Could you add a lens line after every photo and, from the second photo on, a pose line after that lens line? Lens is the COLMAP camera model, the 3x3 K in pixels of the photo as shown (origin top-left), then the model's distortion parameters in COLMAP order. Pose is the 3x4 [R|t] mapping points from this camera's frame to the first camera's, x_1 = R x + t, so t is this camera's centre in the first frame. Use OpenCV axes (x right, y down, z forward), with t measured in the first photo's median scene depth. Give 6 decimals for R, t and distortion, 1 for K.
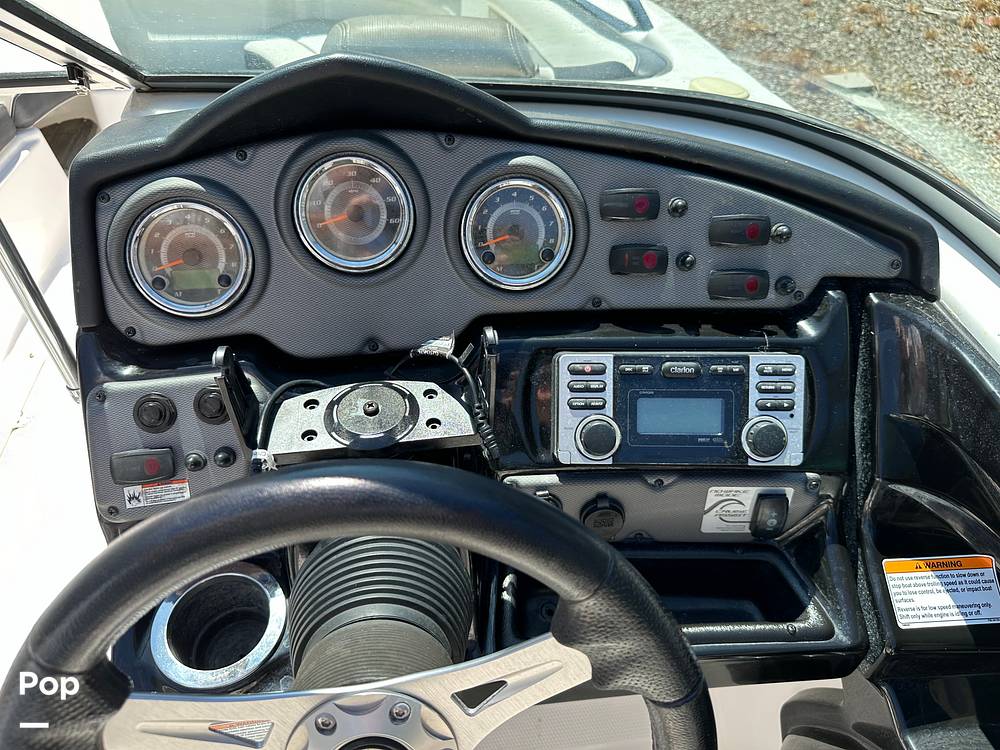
lens RADIAL K [[717.7, 0, 497.5], [0, 717.7, 370.3], [0, 0, 1]] dist [0.032279, -0.055125]
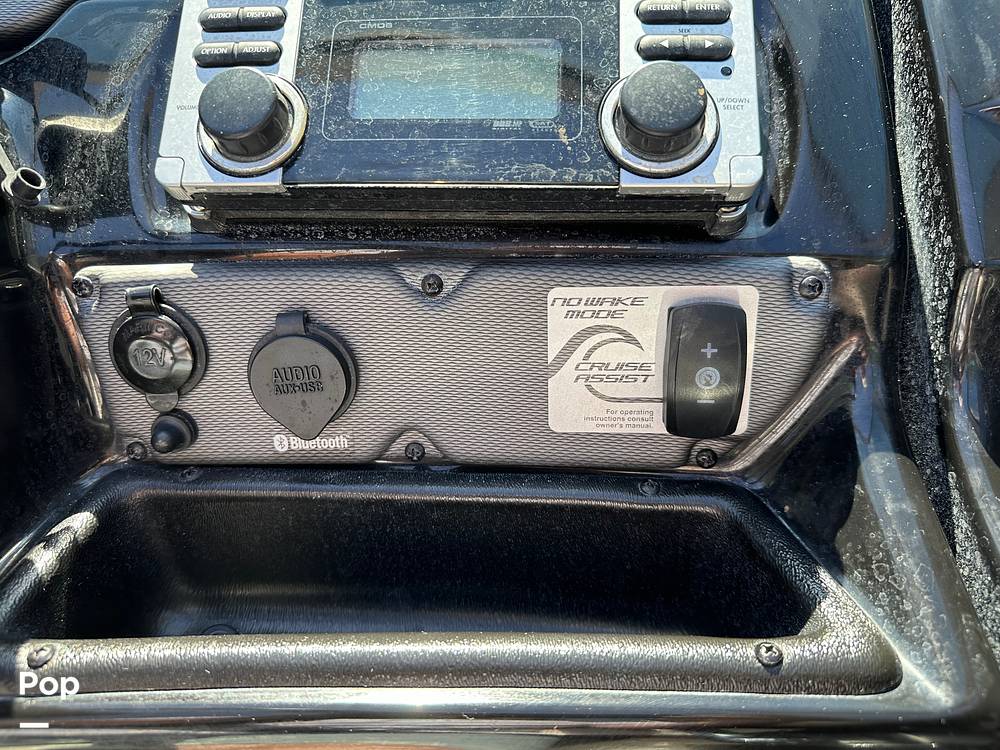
lens RADIAL K [[717.7, 0, 503.4], [0, 717.7, 379.0], [0, 0, 1]] dist [0.032279, -0.055125]
pose [[0.996615, 0.016513, -0.080529, 0.304832], [-0.037801, 0.961960, -0.270562, 0.326005], [0.072998, 0.272690, 0.959329, 0.622703]]
